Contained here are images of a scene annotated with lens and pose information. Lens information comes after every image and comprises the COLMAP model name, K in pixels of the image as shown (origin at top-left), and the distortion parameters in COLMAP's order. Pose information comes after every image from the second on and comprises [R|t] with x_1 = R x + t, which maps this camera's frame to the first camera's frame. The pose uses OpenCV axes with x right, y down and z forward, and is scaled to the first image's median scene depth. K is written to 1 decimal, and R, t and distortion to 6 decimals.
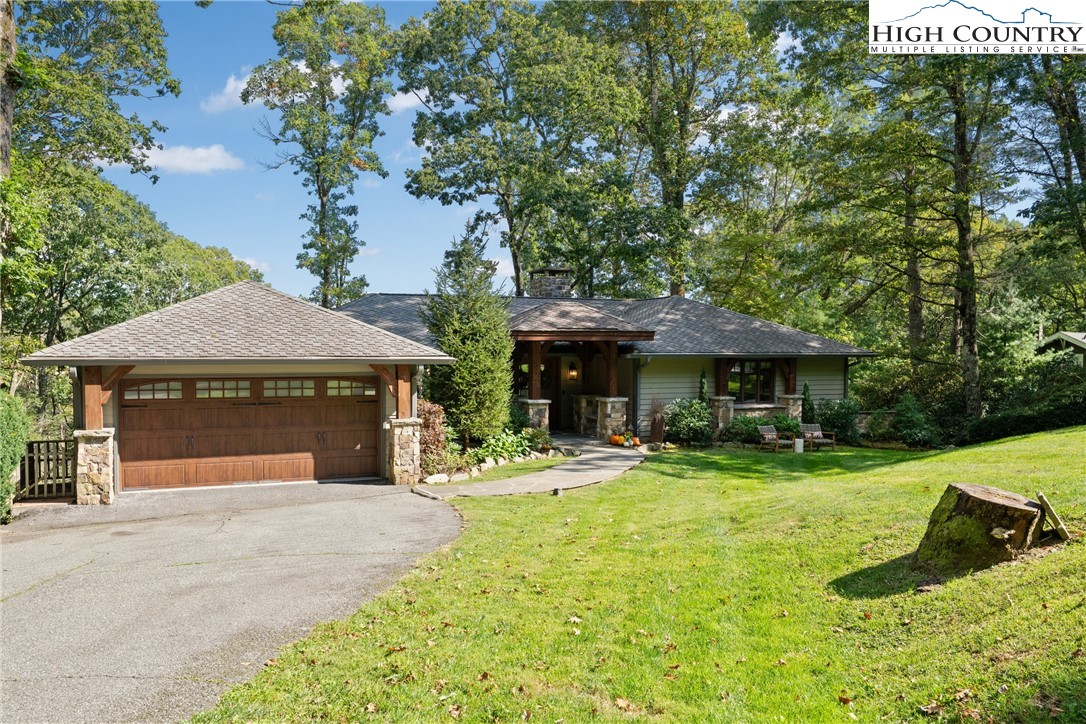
lens RADIAL K [[760.4, 0, 543.0], [0, 760.4, 362.0], [0, 0, 1]] dist [-0.000665, 0.003605]
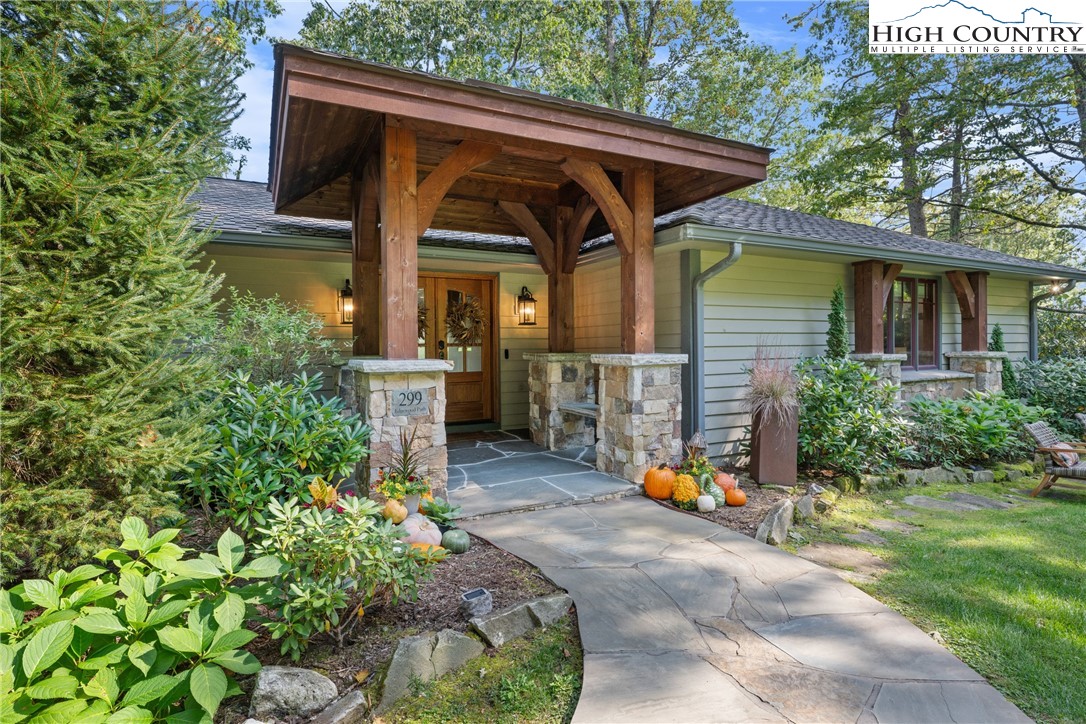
lens RADIAL K [[558.7, 0, 543.9], [0, 558.7, 342.0], [0, 0, 1]] dist [-0.000364, -0.000034]
pose [[0.997036, -0.014065, 0.075633, 0.028629], [0.015693, 0.999657, -0.020969, 0.047760], [-0.075312, 0.022094, 0.996915, 0.780383]]
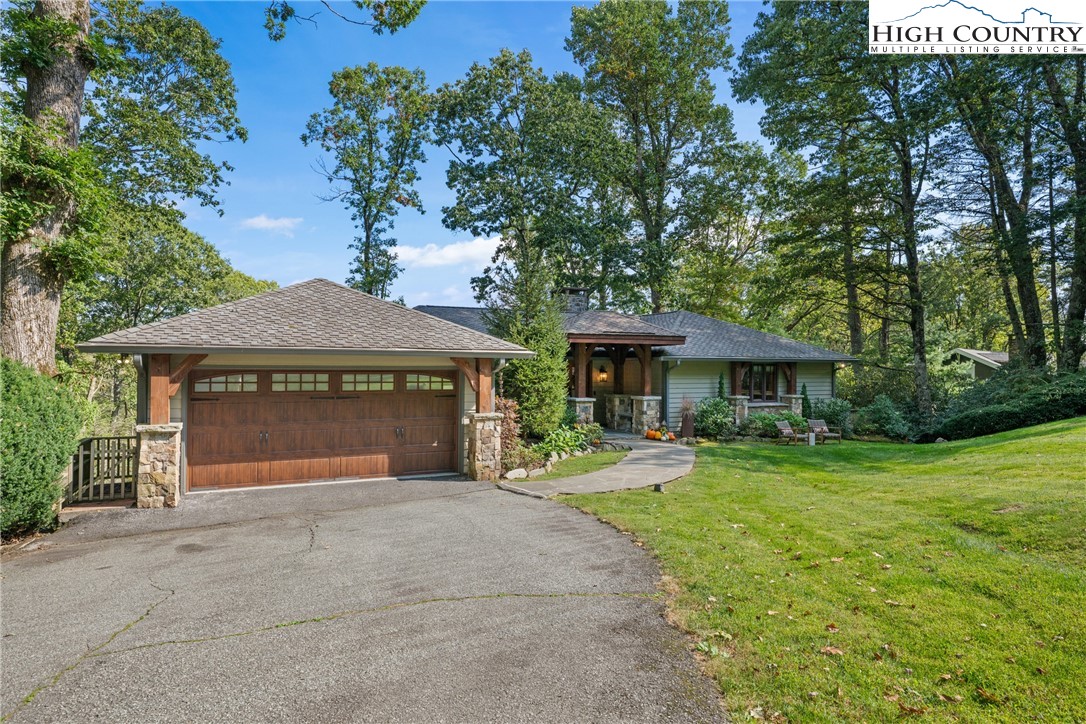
lens RADIAL K [[586.1, 0, 554.6], [0, 586.1, 346.6], [0, 0, 1]] dist [-0.000112, -0.000285]
pose [[0.998444, 0.002996, 0.055686, -0.094183], [-0.000131, 0.998680, -0.051370, 0.019137], [-0.055766, 0.051283, 0.997126, 0.160980]]
